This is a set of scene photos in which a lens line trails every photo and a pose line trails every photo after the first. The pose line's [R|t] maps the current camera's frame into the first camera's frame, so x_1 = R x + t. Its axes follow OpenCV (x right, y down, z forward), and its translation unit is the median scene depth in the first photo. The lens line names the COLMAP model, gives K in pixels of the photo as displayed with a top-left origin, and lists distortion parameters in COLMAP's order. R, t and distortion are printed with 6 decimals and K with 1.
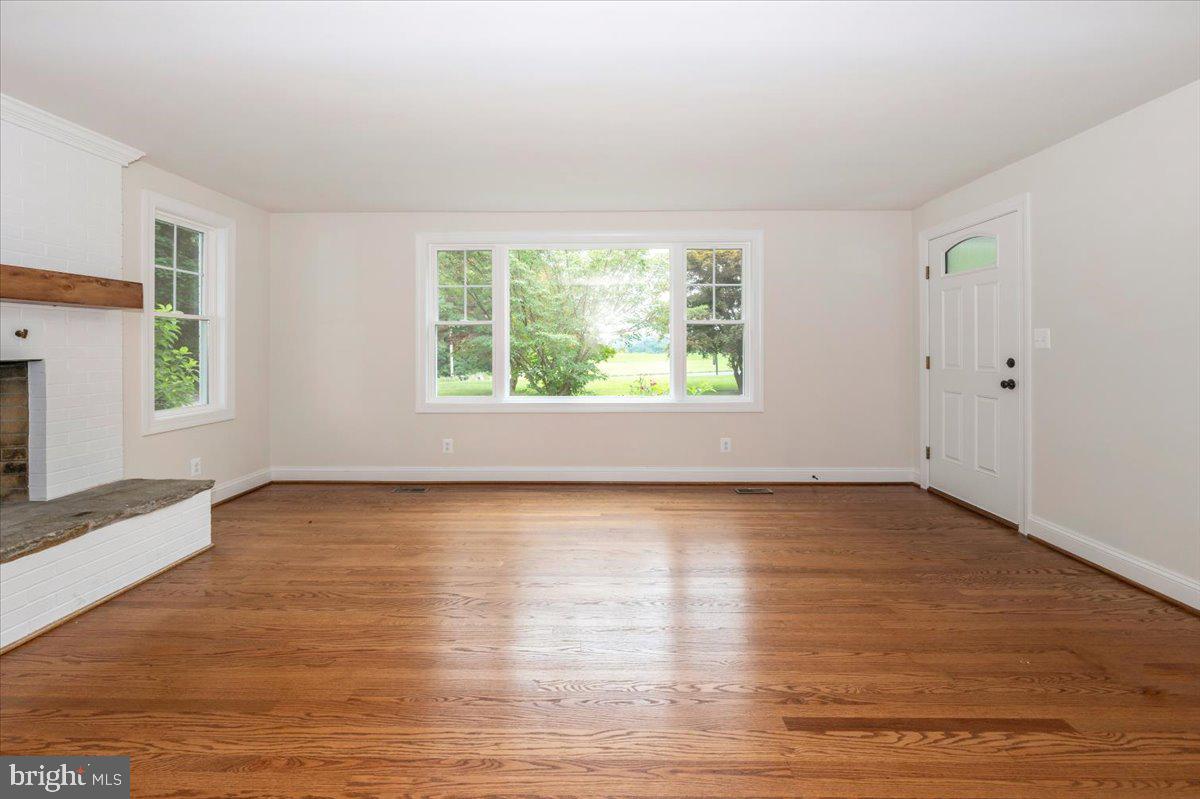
lens RADIAL K [[489.1, 0, 590.4], [0, 489.1, 348.3], [0, 0, 1]] dist [-0.009724, -0.000801]
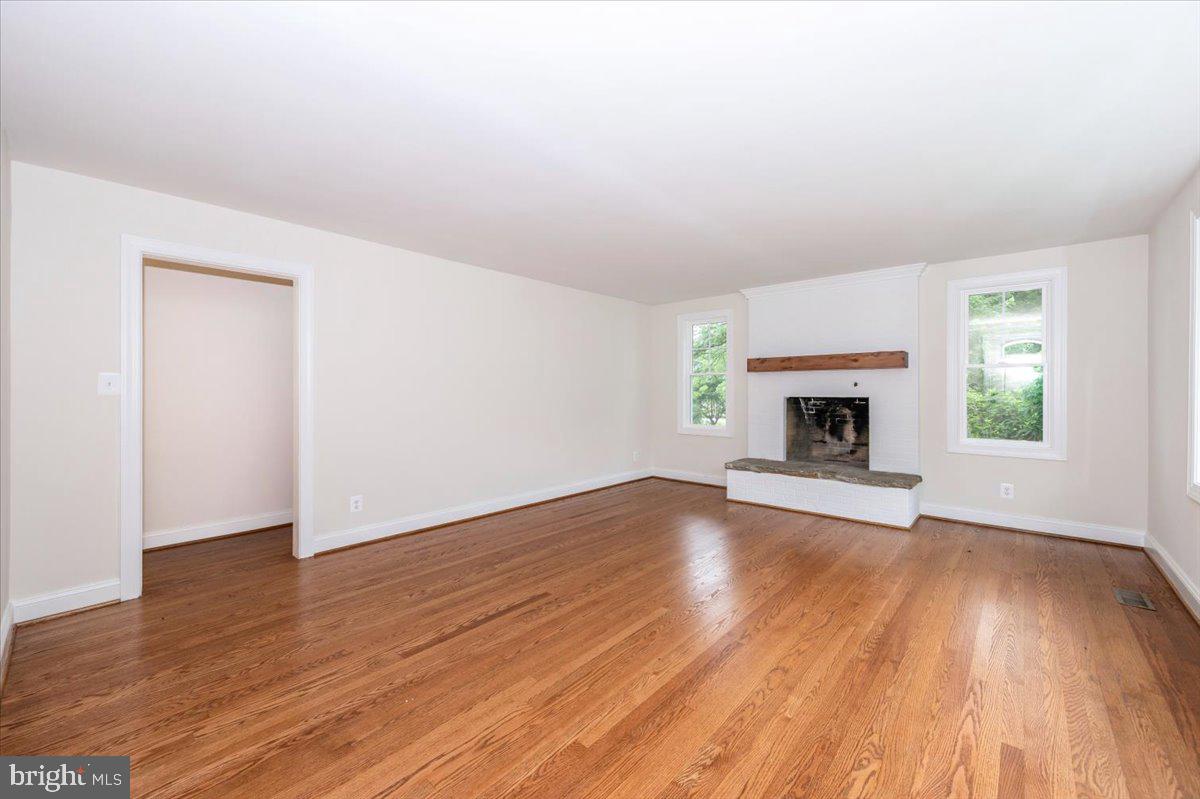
lens RADIAL K [[489.1, 0, 597.9], [0, 489.1, 397.8], [0, 0, 1]] dist [-0.009724, -0.000801]
pose [[-0.631766, 0.002428, -0.775155, 0.723437], [-0.000016, 0.999995, 0.003145, 0.010137], [0.775159, 0.001999, -0.631763, 0.976942]]
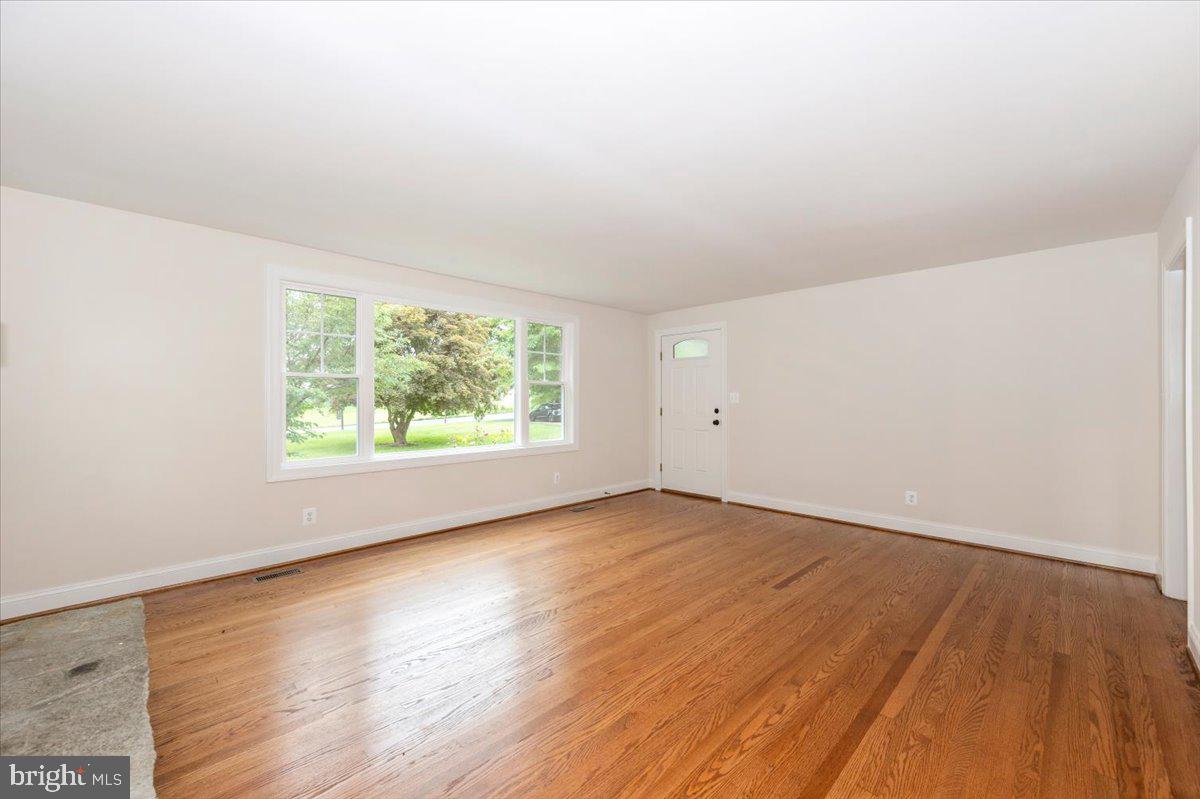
lens RADIAL K [[476.8, 0, 591.9], [0, 476.8, 397.0], [0, 0, 1]] dist [0.004130, -0.000652]
pose [[0.701614, 0.005422, 0.712537, -0.661781], [0.002252, 0.999949, -0.009826, -0.004539], [-0.712554, 0.008499, 0.701566, 0.058578]]
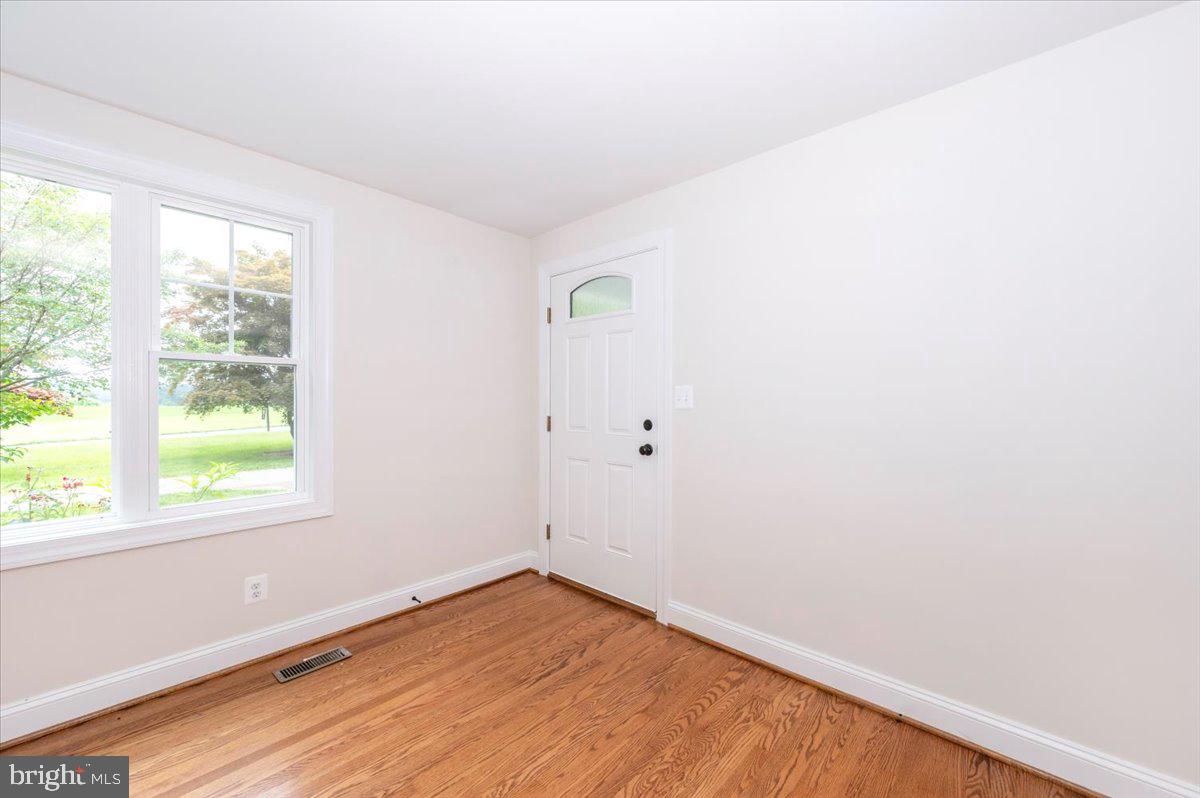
lens RADIAL K [[476.8, 0, 603.1], [0, 476.8, 399.8], [0, 0, 1]] dist [0.004130, -0.000652]
pose [[0.650660, 0.002515, 0.759365, 0.151262], [-0.003121, 0.999995, -0.000638, -0.011769], [-0.759363, -0.001955, 0.650664, 0.446378]]
